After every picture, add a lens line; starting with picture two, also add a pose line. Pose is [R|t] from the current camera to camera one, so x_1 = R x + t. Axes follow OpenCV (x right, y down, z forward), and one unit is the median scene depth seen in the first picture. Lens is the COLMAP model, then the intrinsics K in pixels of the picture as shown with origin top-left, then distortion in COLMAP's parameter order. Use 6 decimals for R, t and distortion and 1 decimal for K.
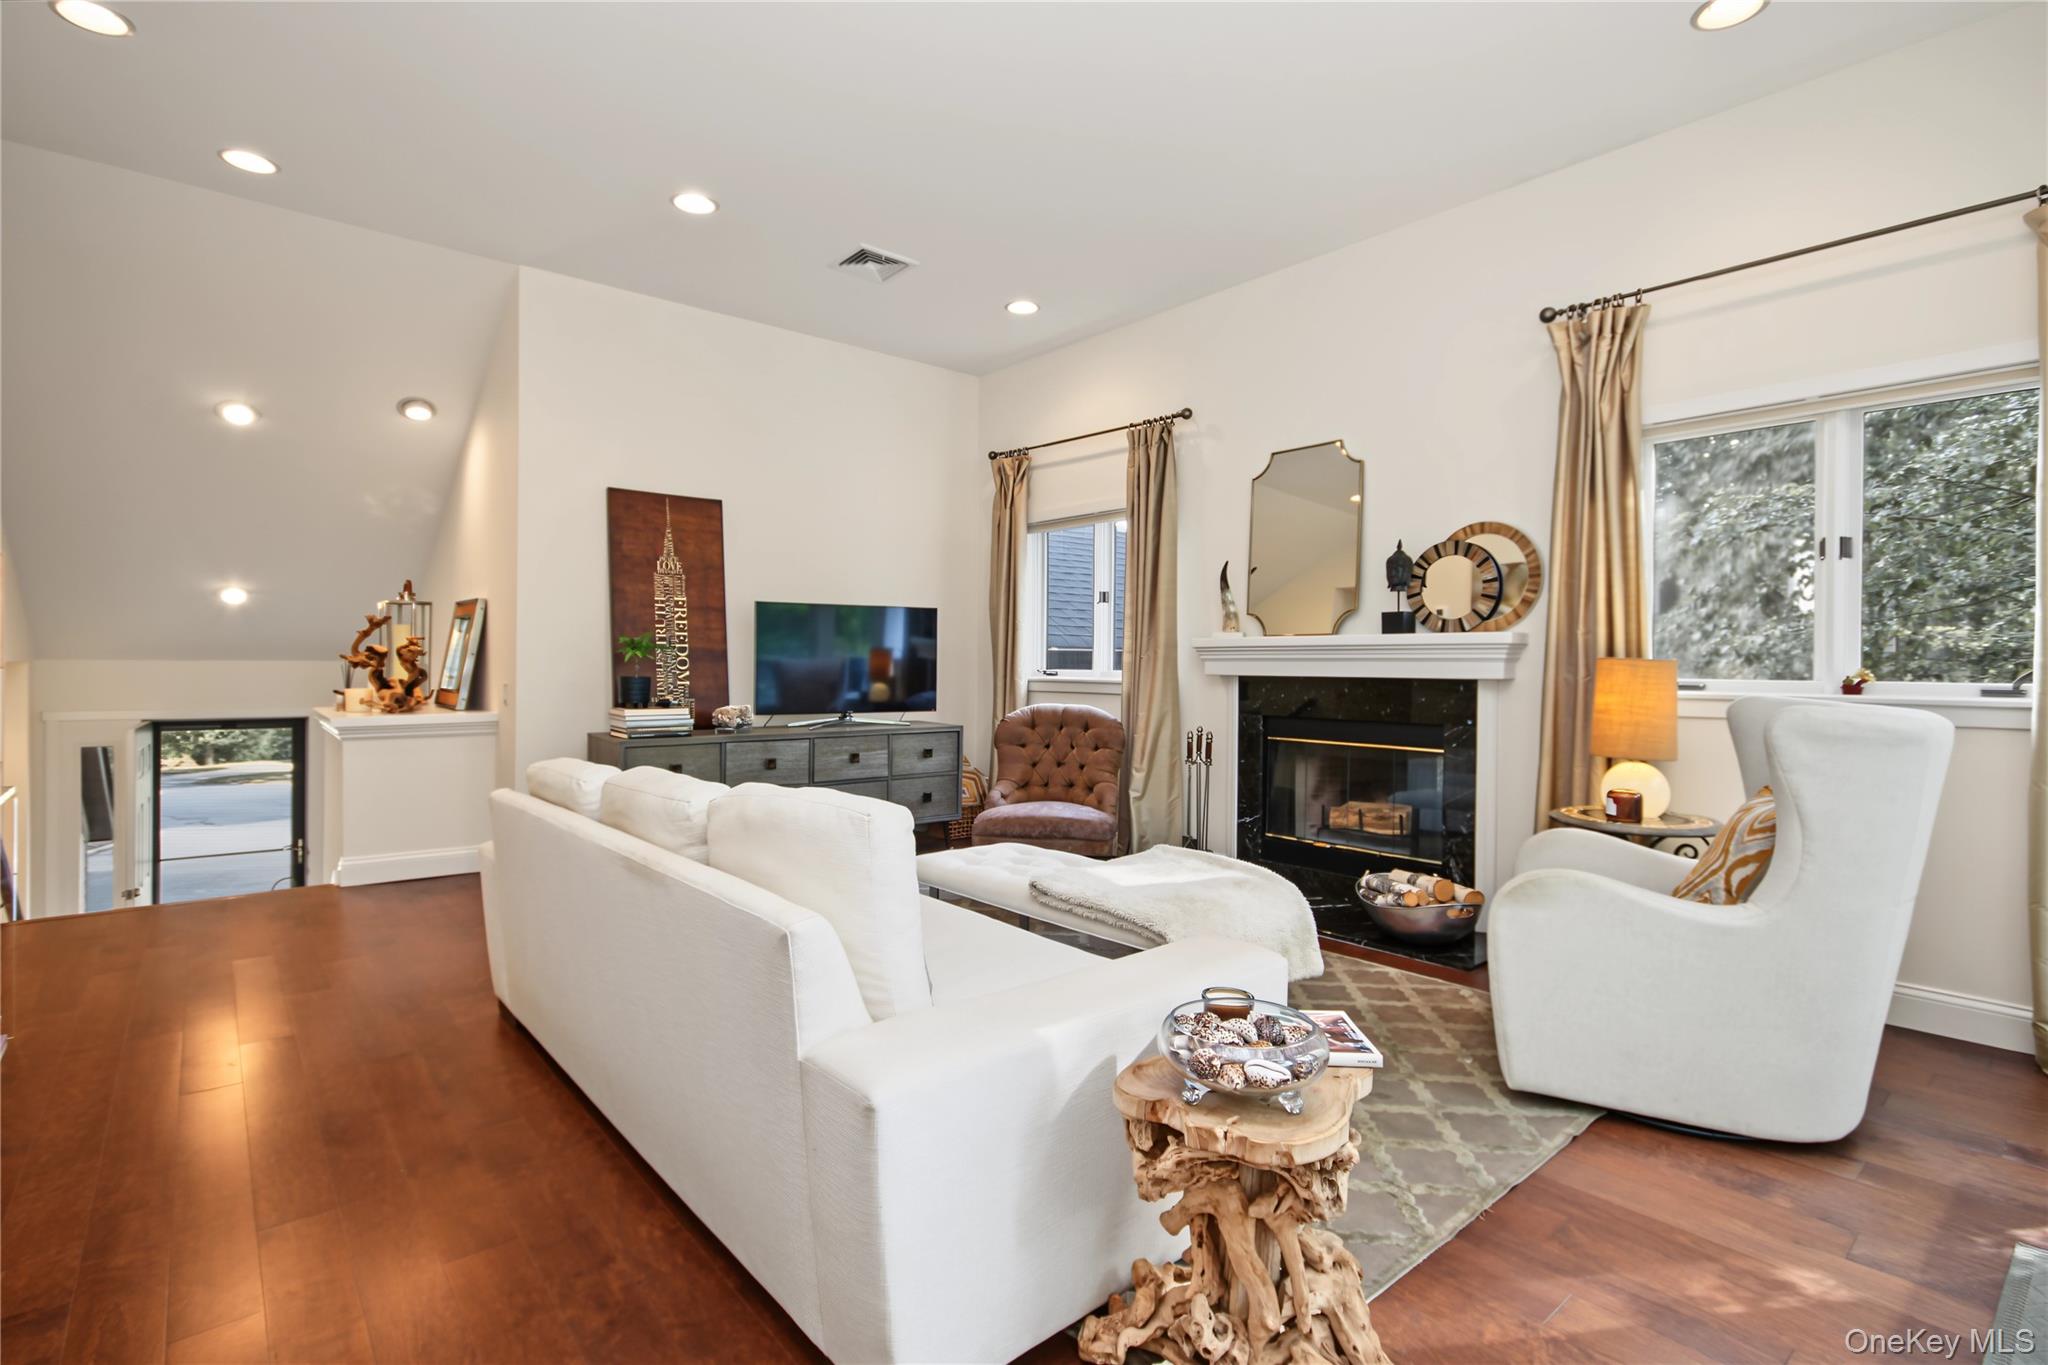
lens RADIAL K [[971.9, 0, 1035.5], [0, 971.9, 672.2], [0, 0, 1]] dist [0.000351, 0.000232]
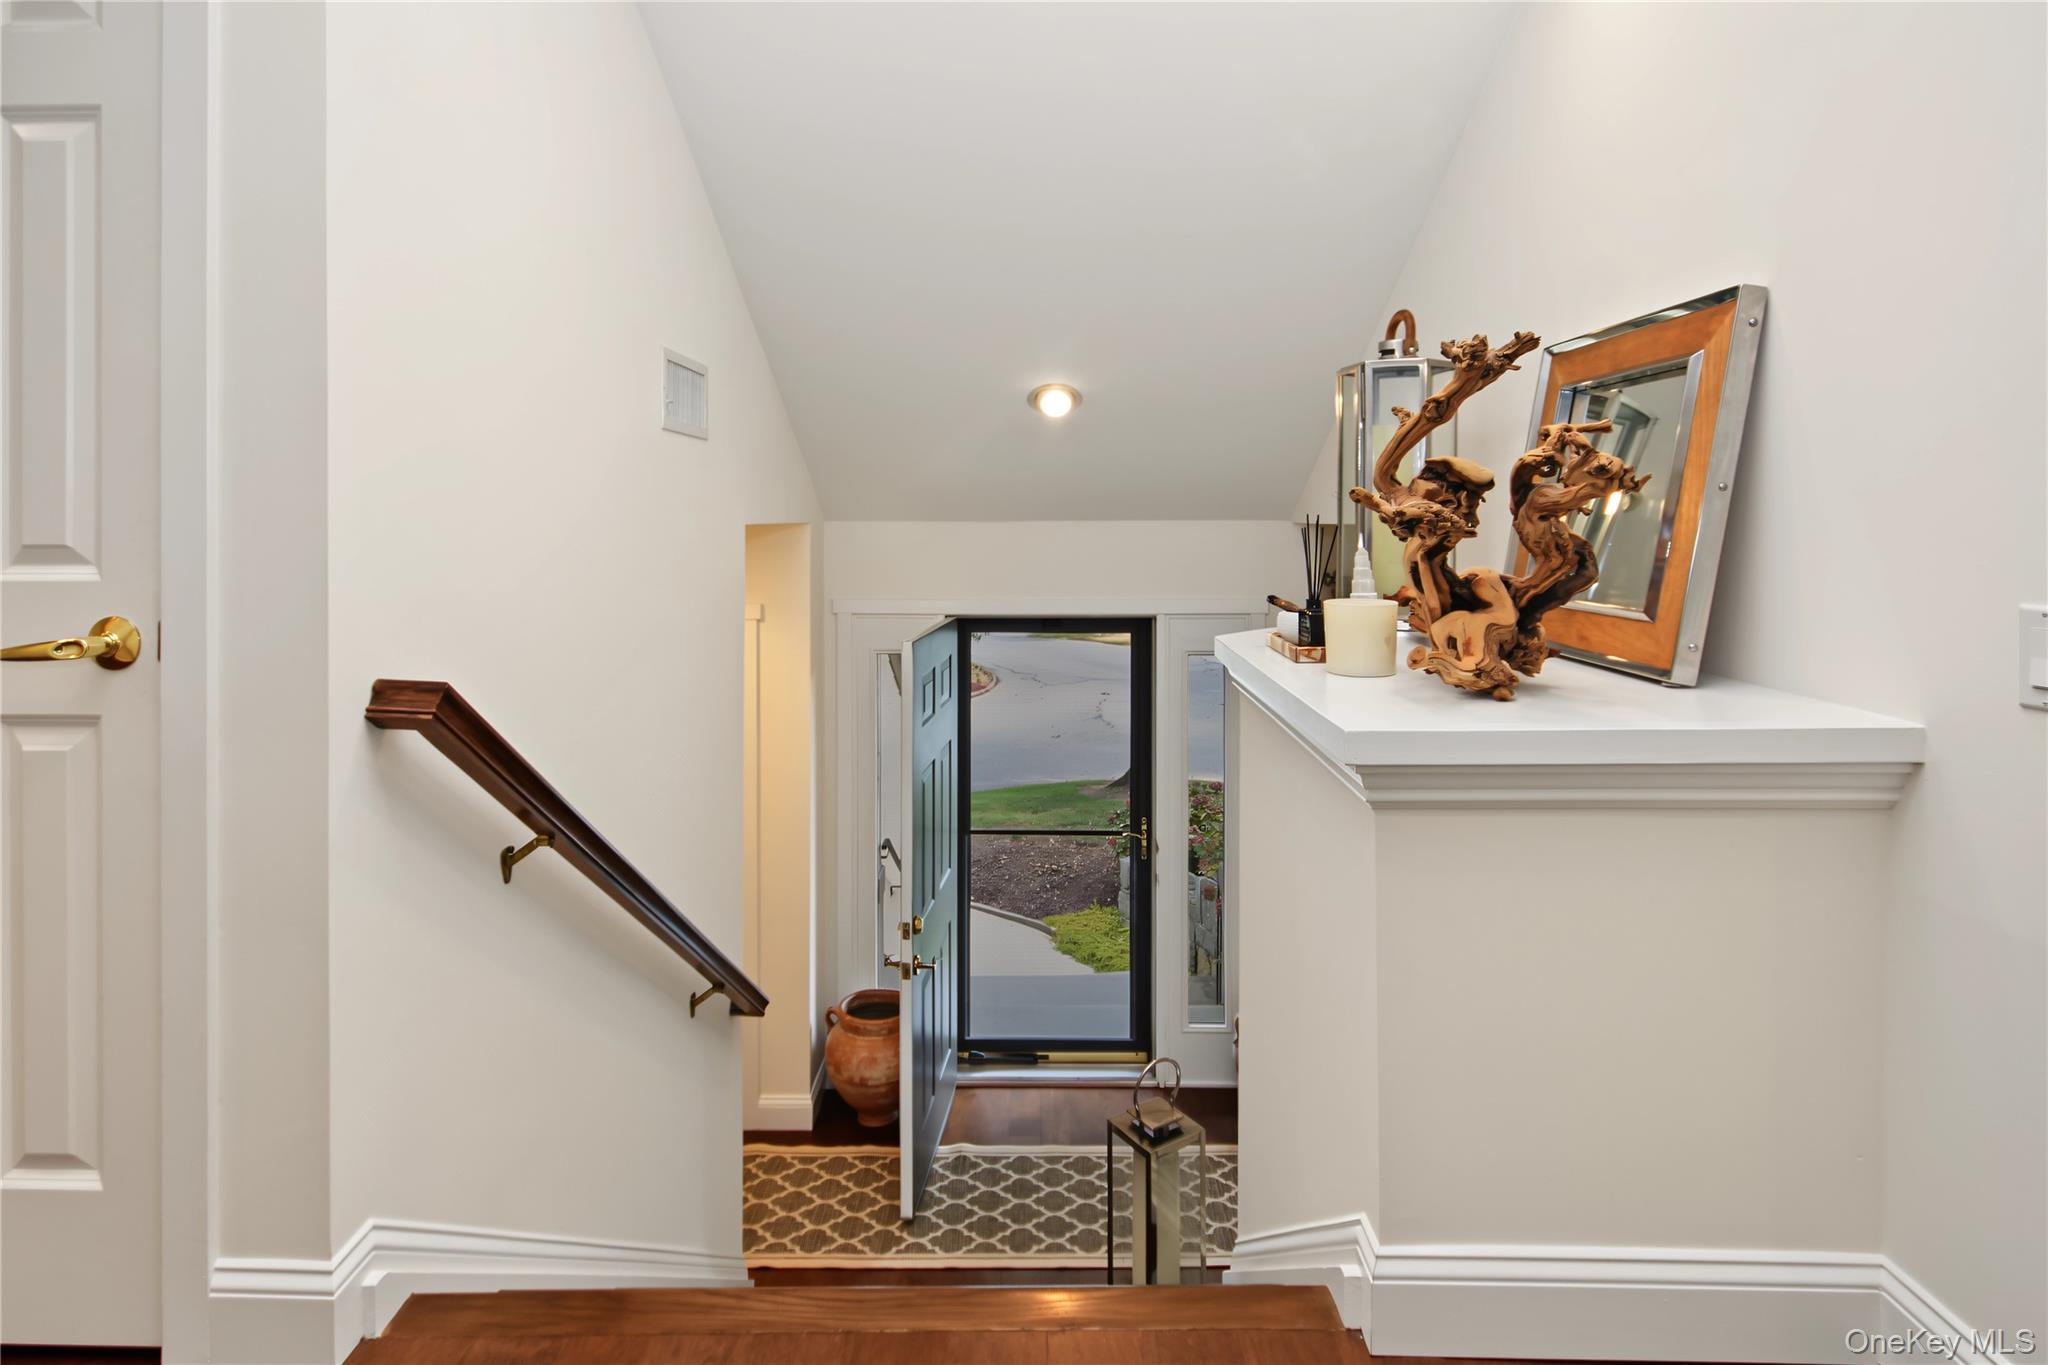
lens RADIAL K [[971.9, 0, 1035.5], [0, 971.9, 672.2], [0, 0, 1]] dist [0.000351, 0.000232]
pose [[0.760418, 0.101062, -0.641522, -0.567296], [-0.004231, 0.988568, 0.150719, -0.007515], [0.649420, -0.111895, 0.752153, 0.679947]]
